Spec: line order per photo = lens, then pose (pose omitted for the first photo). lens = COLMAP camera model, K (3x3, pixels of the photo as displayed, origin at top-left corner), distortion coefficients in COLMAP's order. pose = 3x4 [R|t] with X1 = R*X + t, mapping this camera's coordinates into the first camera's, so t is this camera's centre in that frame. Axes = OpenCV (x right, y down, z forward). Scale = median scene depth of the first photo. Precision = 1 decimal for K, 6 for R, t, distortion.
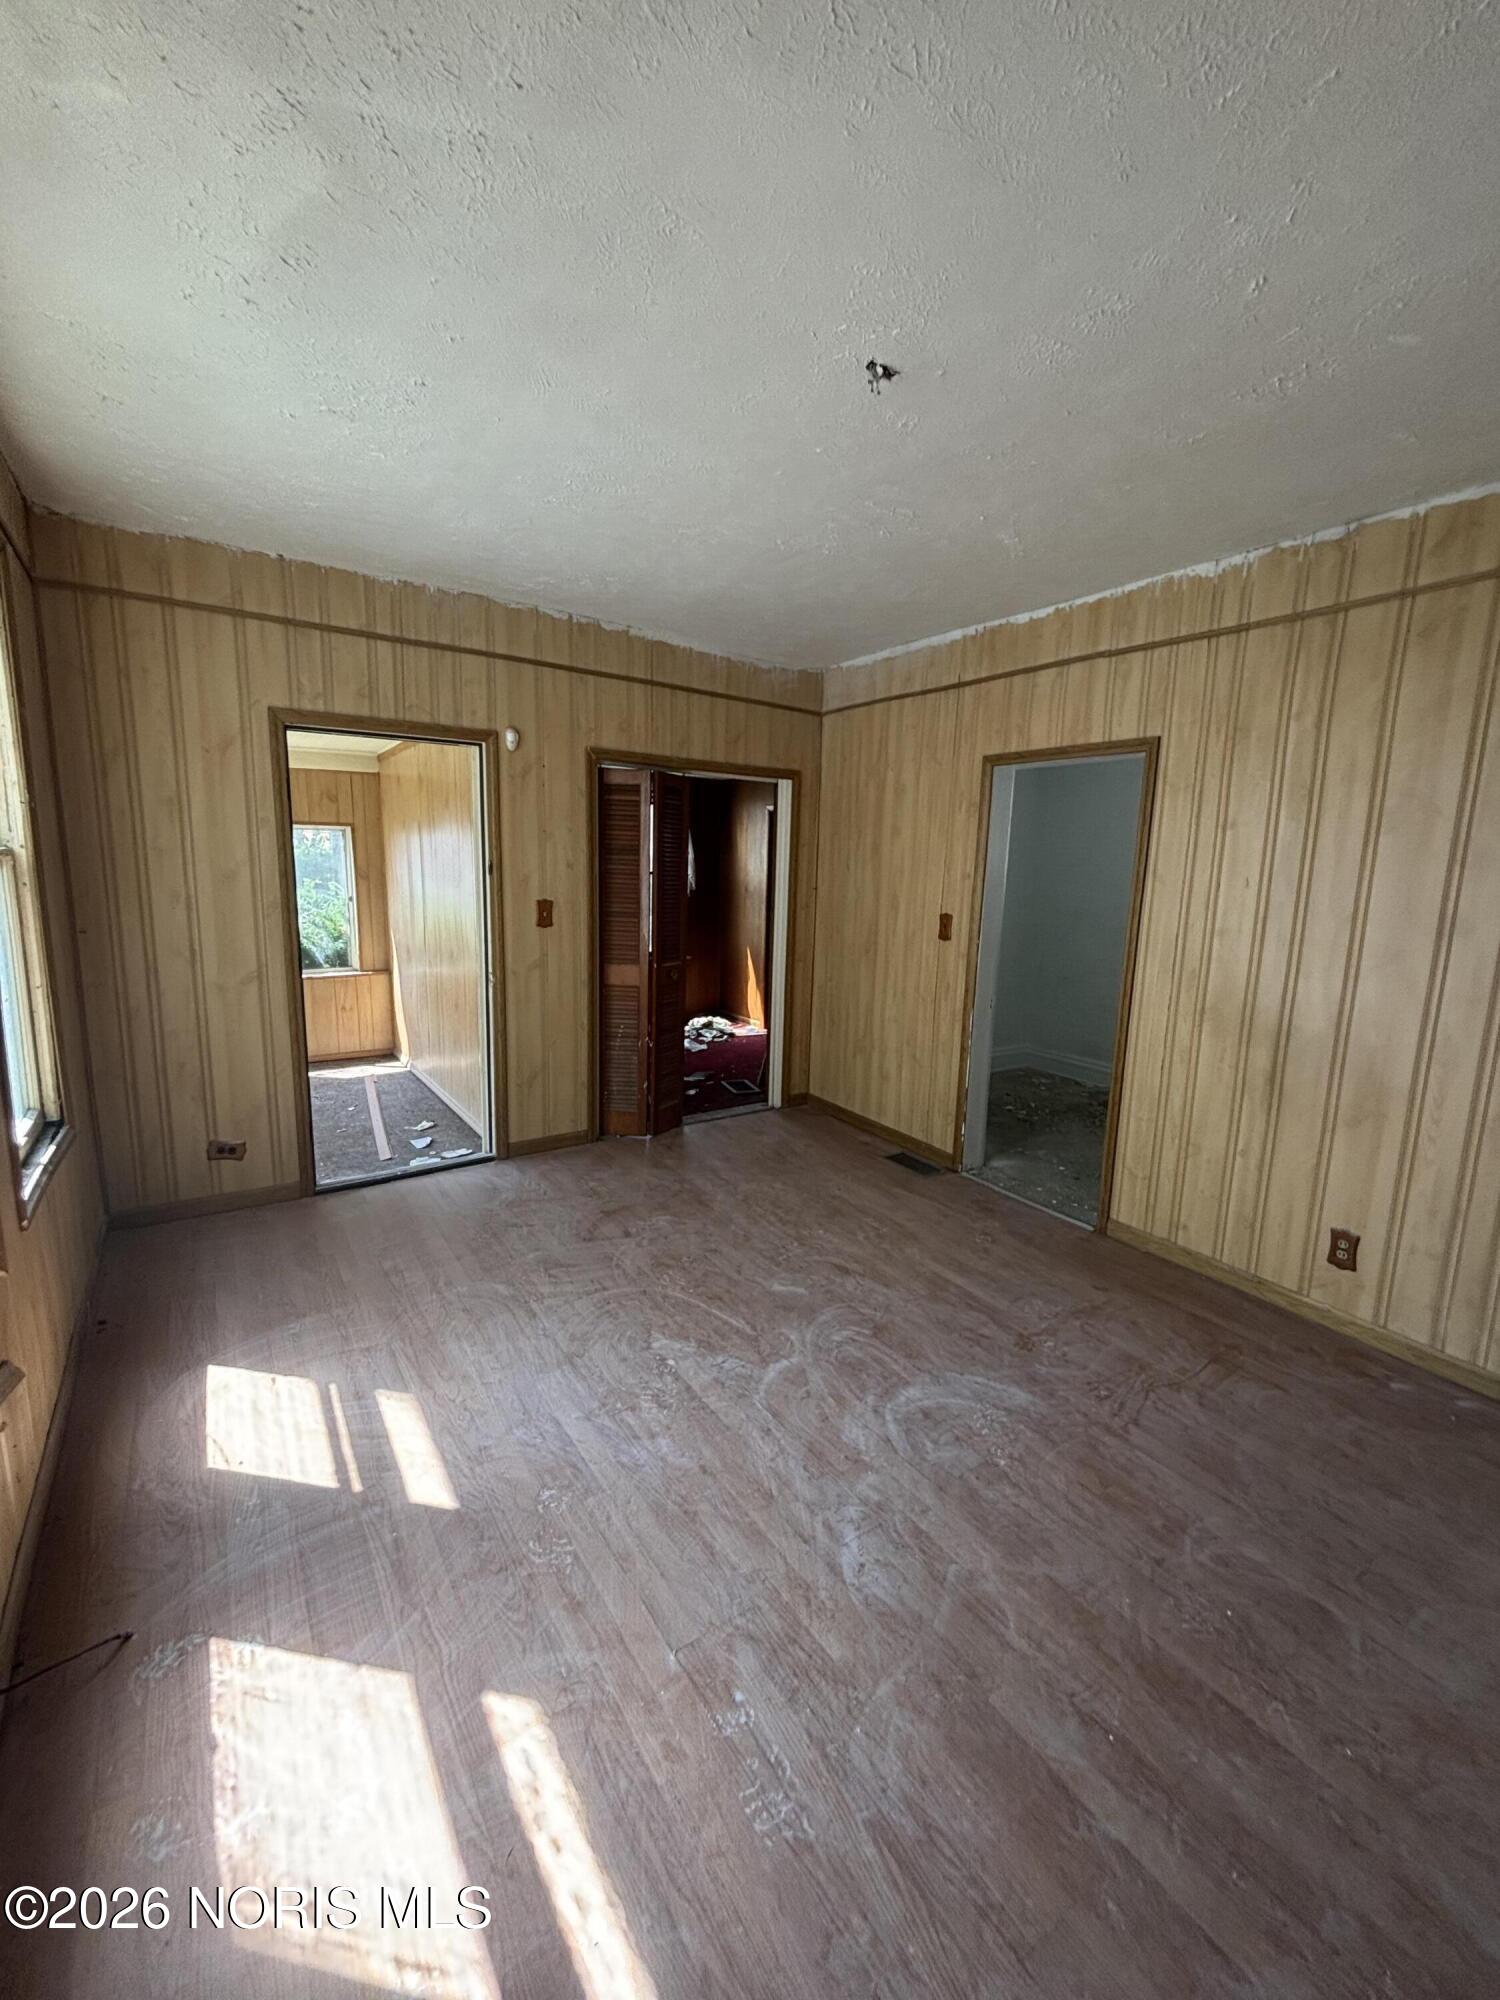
lens RADIAL K [[793.9, 0, 752.7], [0, 793.9, 996.9], [0, 0, 1]] dist [0.001446, -0.000004]
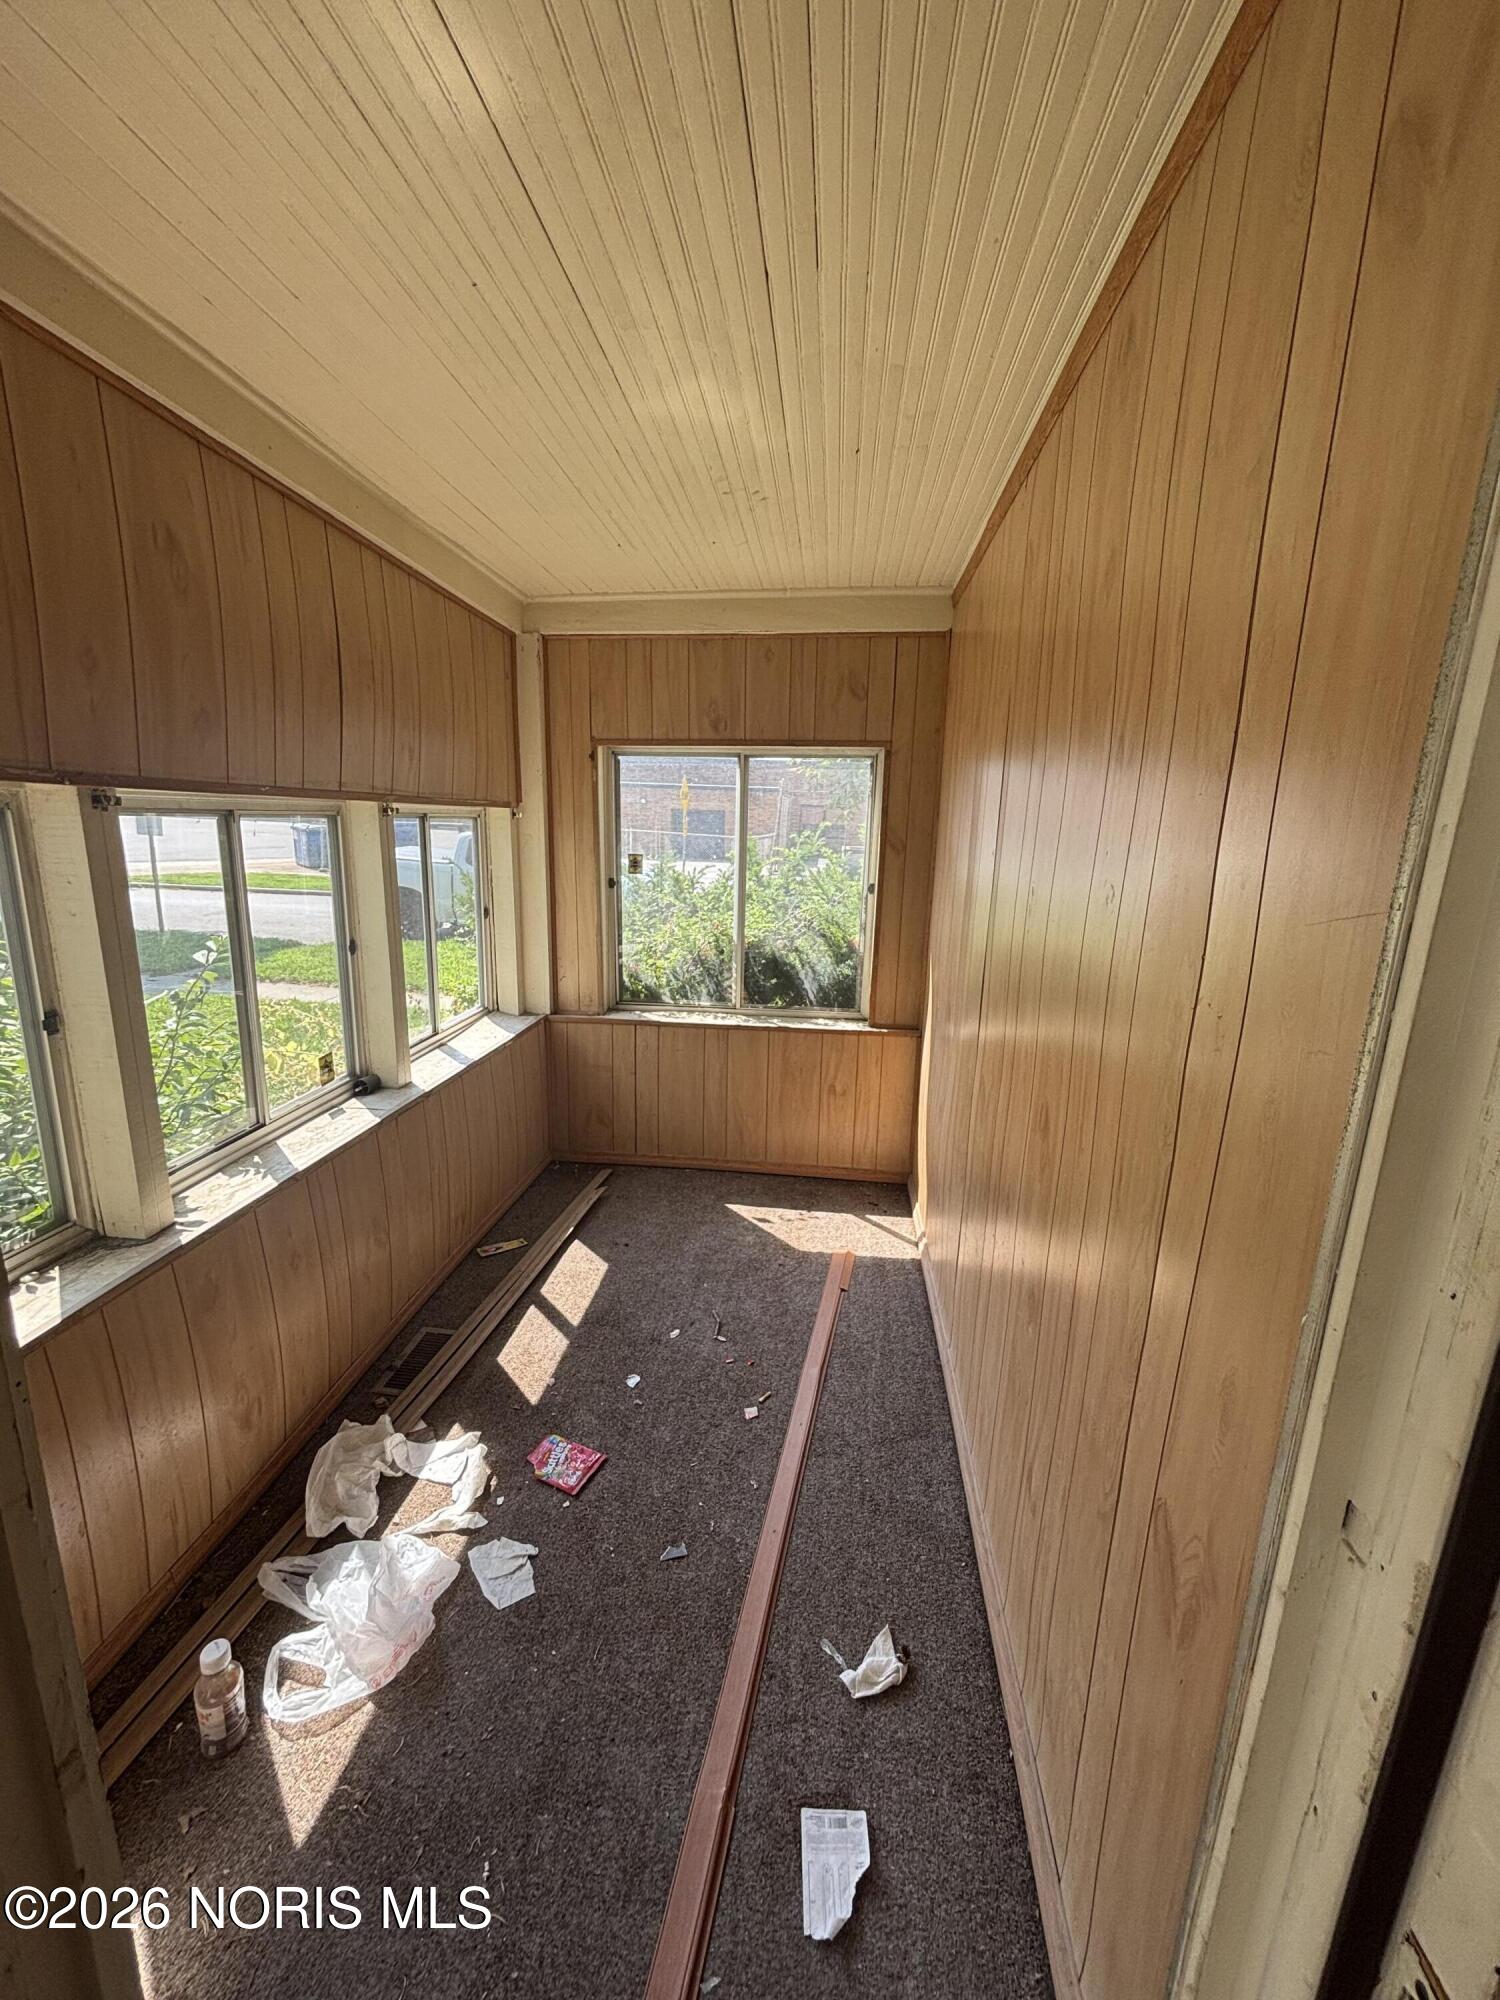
lens RADIAL K [[793.9, 0, 752.8], [0, 793.9, 1000.7], [0, 0, 1]] dist [0.001446, -0.000004]
pose [[0.758540, 0.148367, -0.634511, -0.221473], [-0.121402, 0.988863, 0.086091, -0.086412], [0.640217, 0.011728, 0.768104, 0.551365]]
